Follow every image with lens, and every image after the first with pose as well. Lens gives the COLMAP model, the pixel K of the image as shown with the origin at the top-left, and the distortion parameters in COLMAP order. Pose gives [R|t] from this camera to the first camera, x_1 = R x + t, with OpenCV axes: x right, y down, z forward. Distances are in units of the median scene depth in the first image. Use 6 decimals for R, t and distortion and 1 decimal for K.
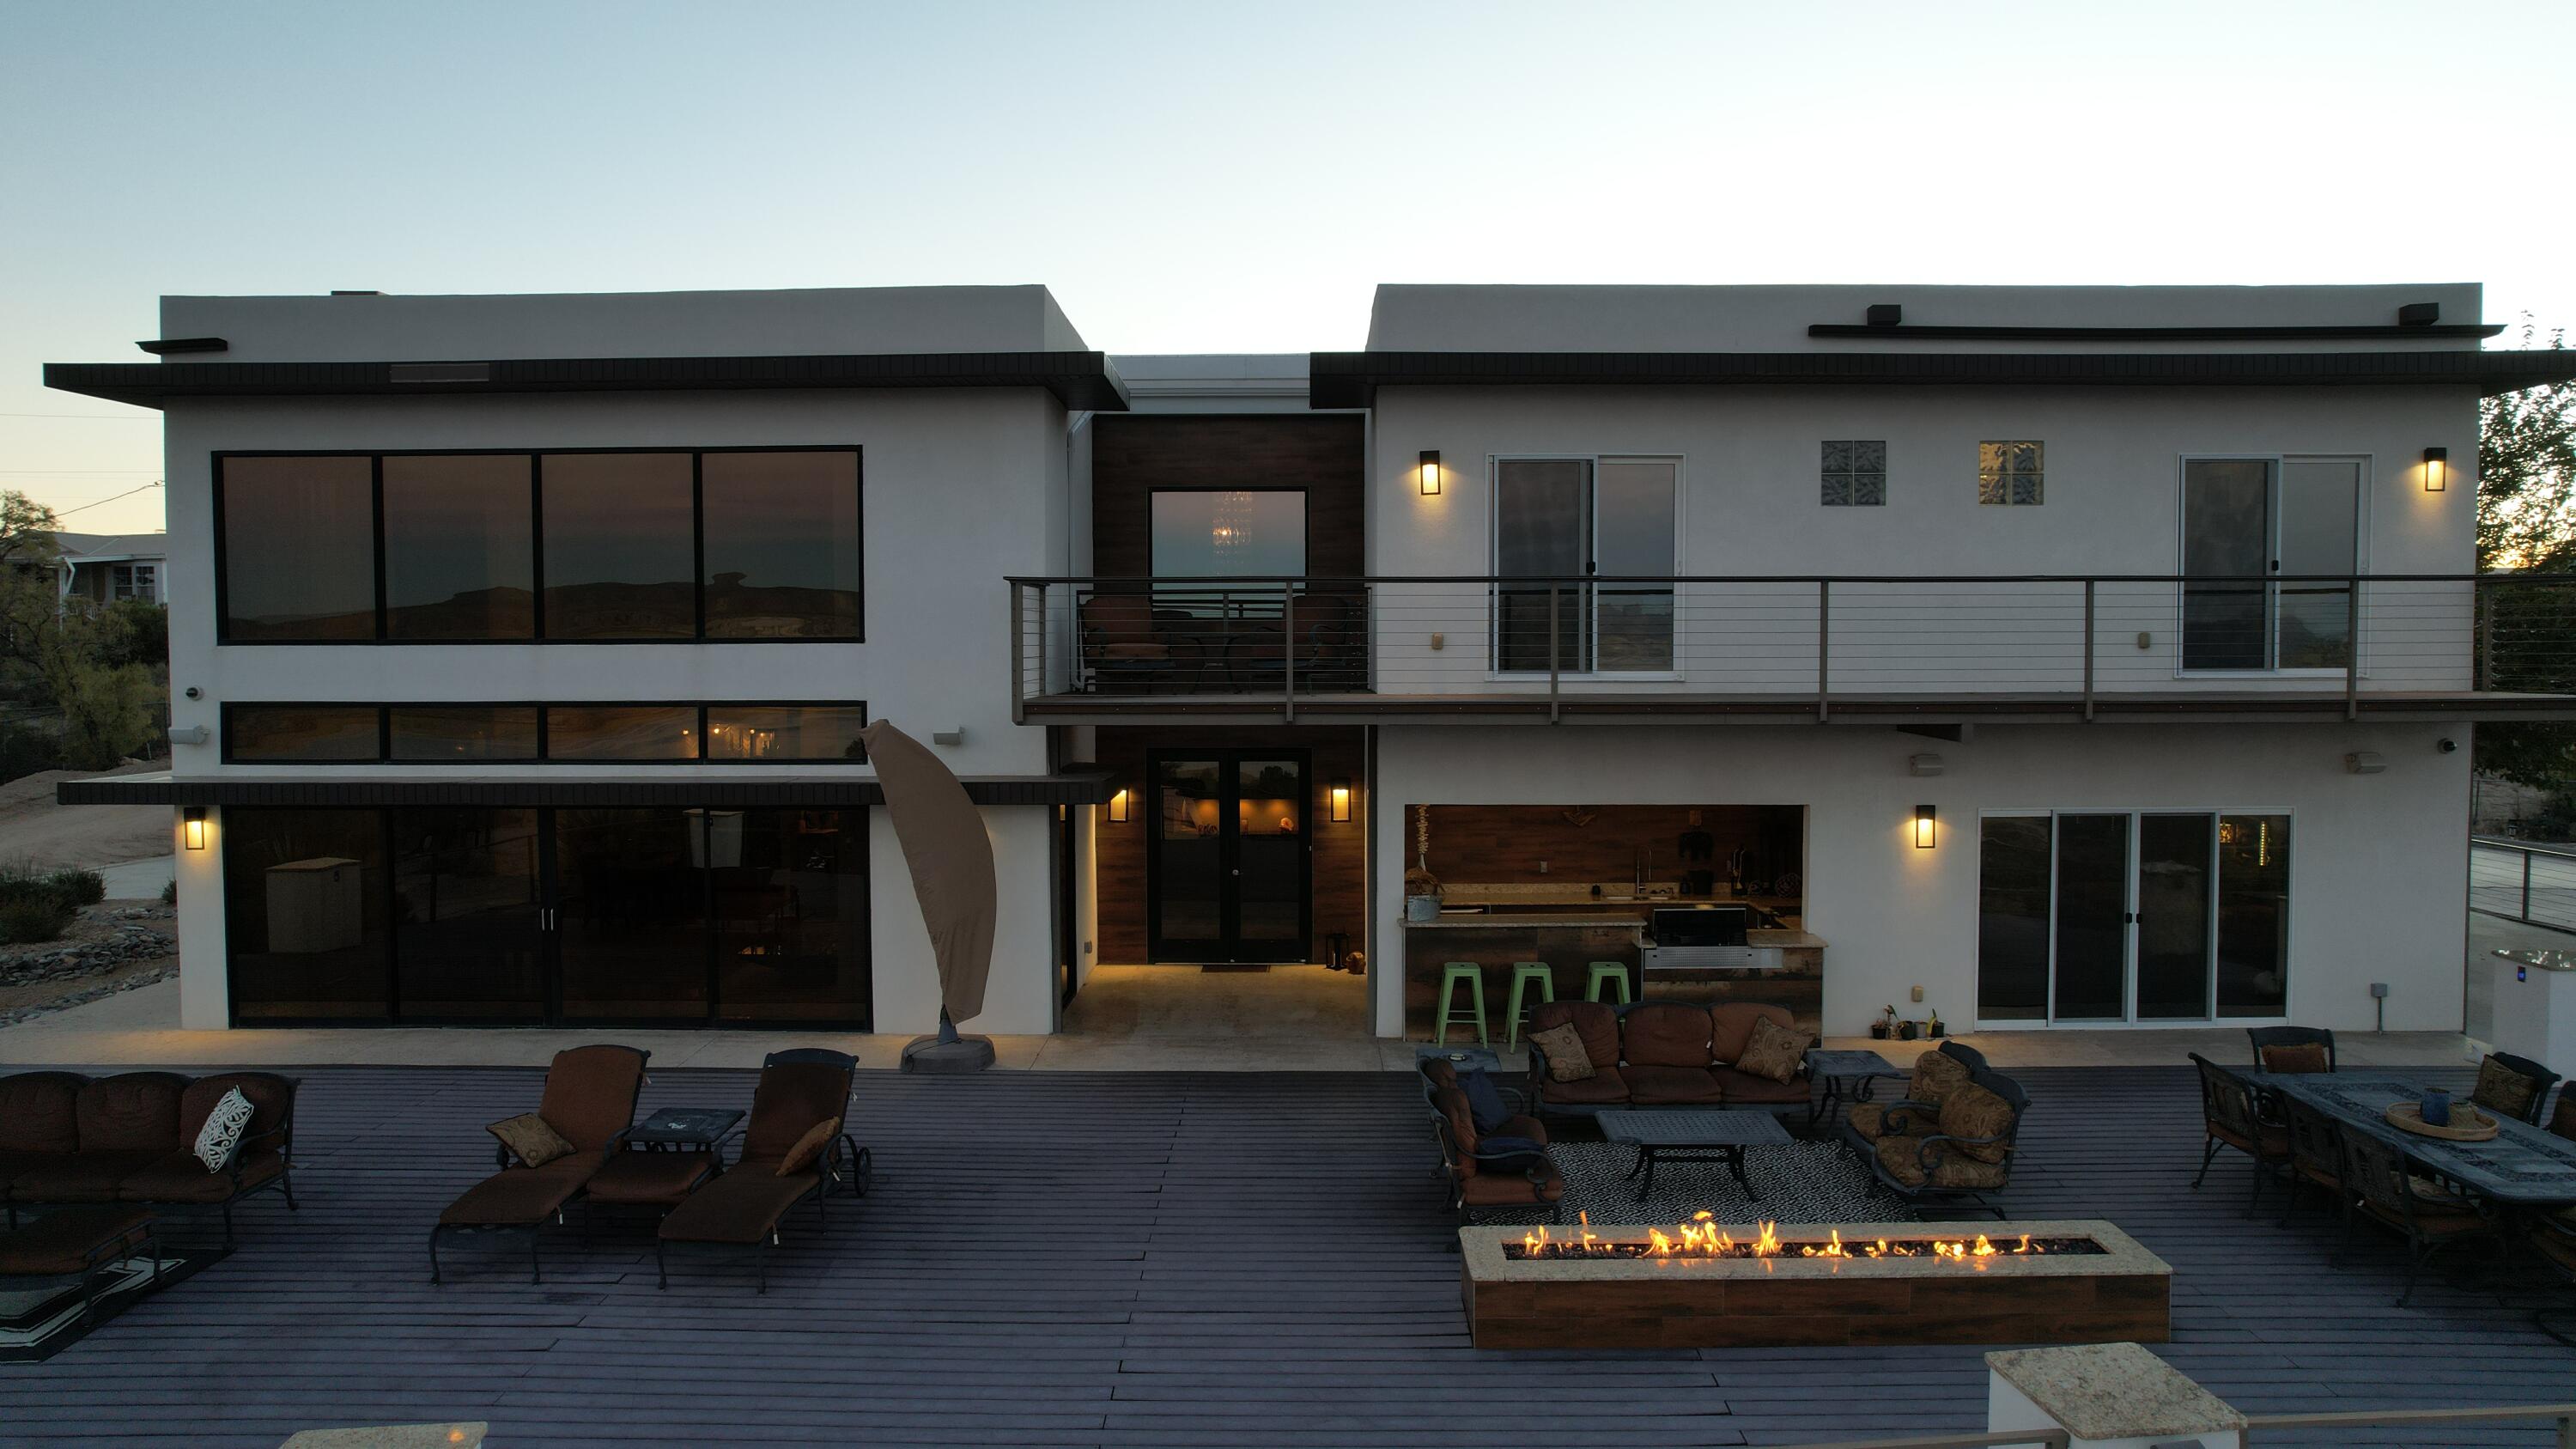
lens RADIAL K [[1638.1, 0, 1292.3], [0, 1638.1, 723.7], [0, 0, 1]] dist [-0.077891, 0.067348]
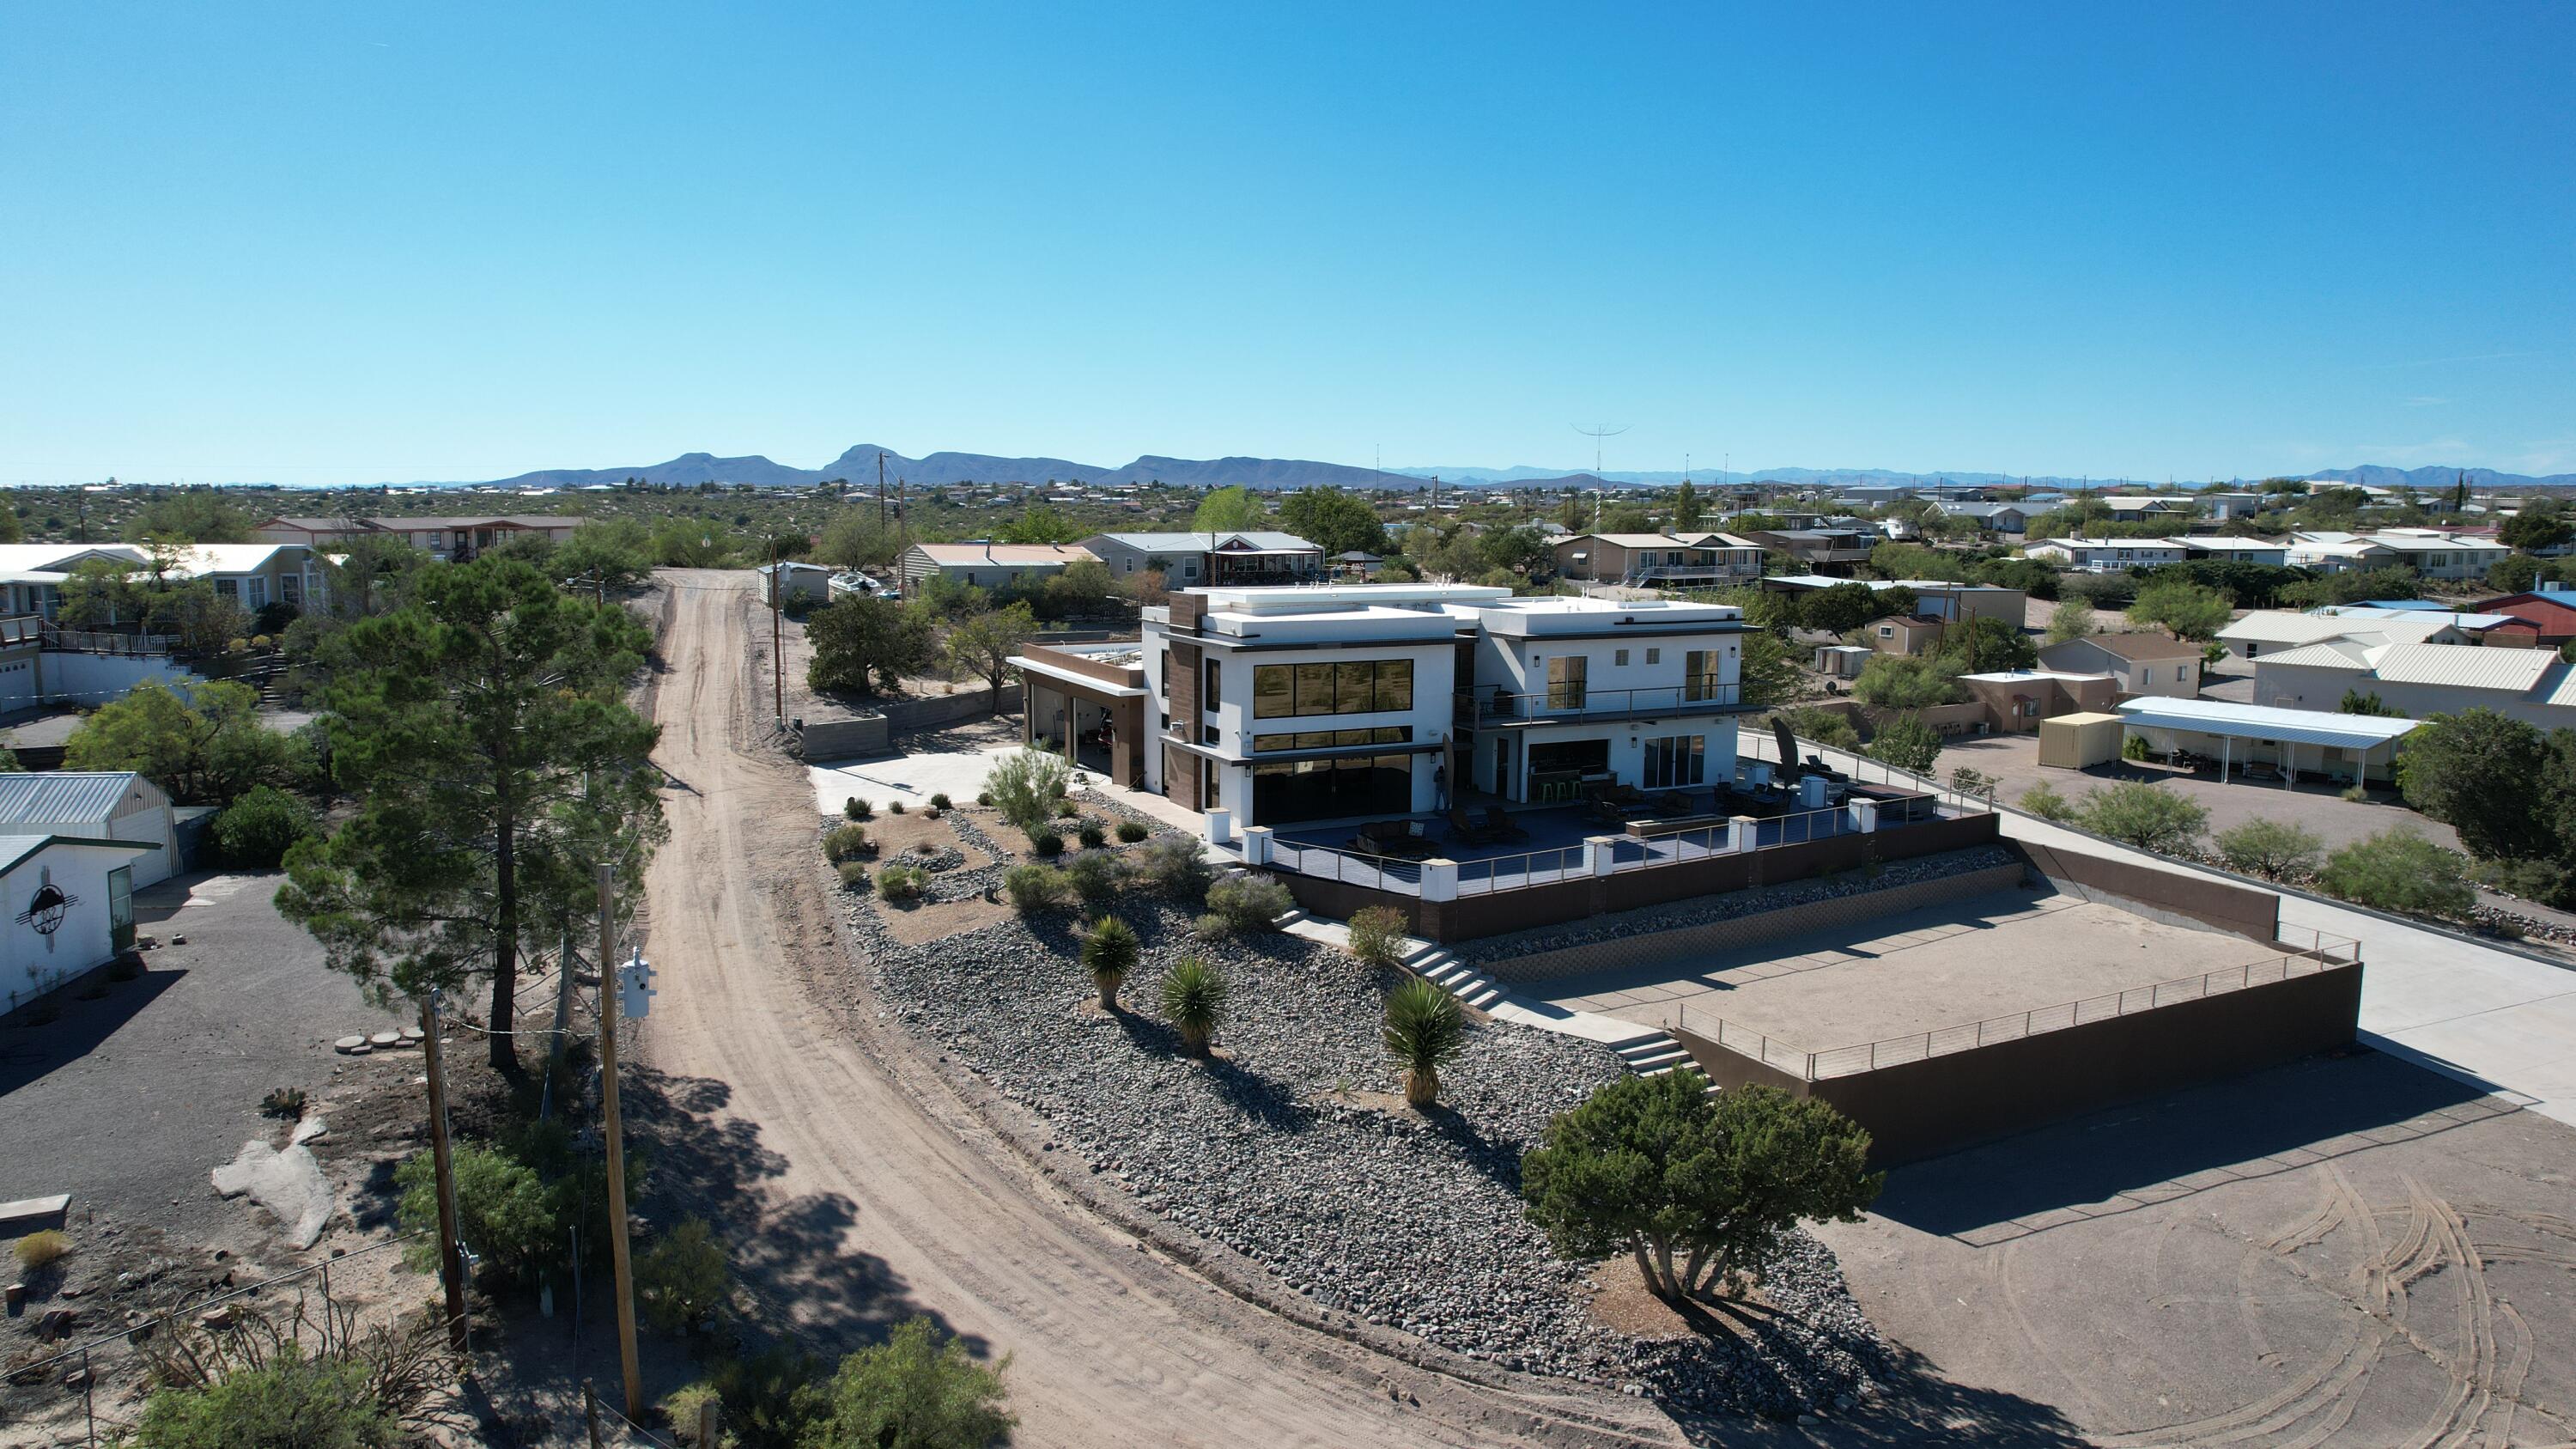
lens RADIAL K [[1638.1, 0, 1292.3], [0, 1638.1, 723.7], [0, 0, 1]] dist [-0.077891, 0.067348]
pose [[0.889896, -0.049349, 0.453487, -2.230807], [0.009164, 0.995864, 0.090389, -0.365263], [-0.456072, -0.076281, 0.886668, -2.239492]]
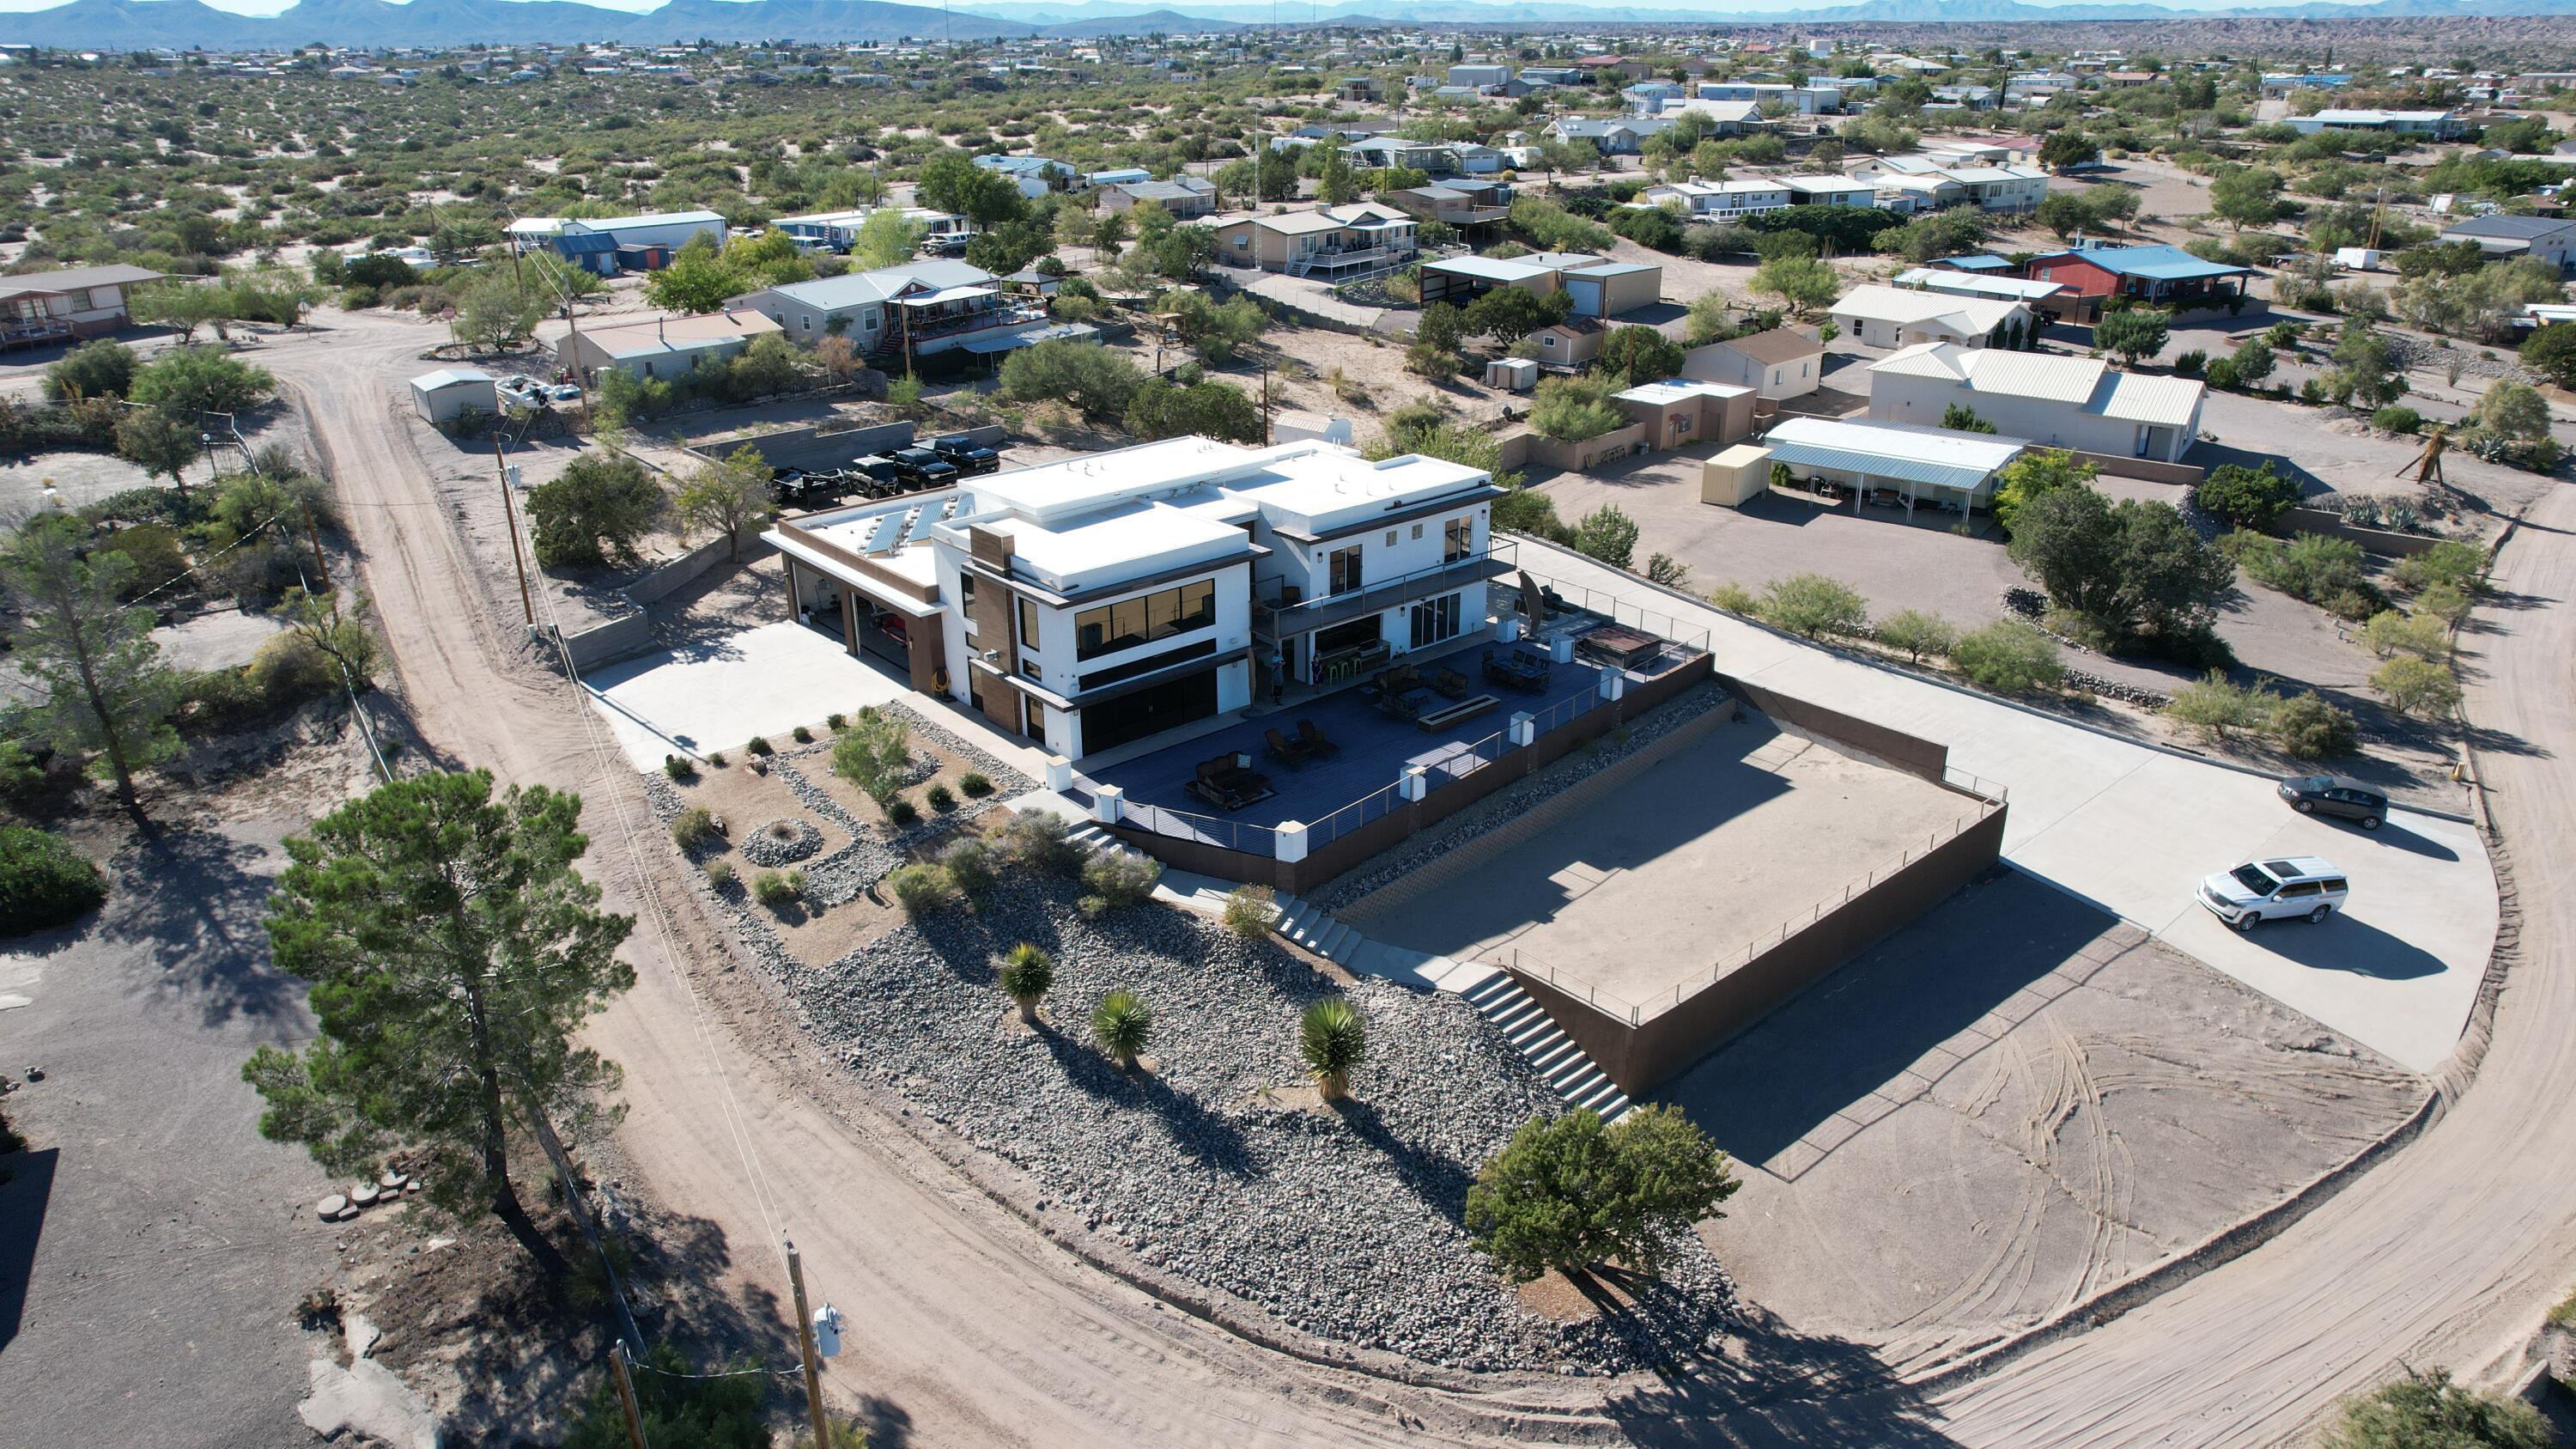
lens RADIAL K [[1603.8, 0, 1289.8], [0, 1603.8, 767.8], [0, 0, 1]] dist [-0.079202, 0.064729]
pose [[0.752325, -0.279787, 0.596428, -2.583426], [0.042262, 0.923967, 0.380130, -1.228543], [-0.657435, -0.260775, 0.706948, -2.011624]]
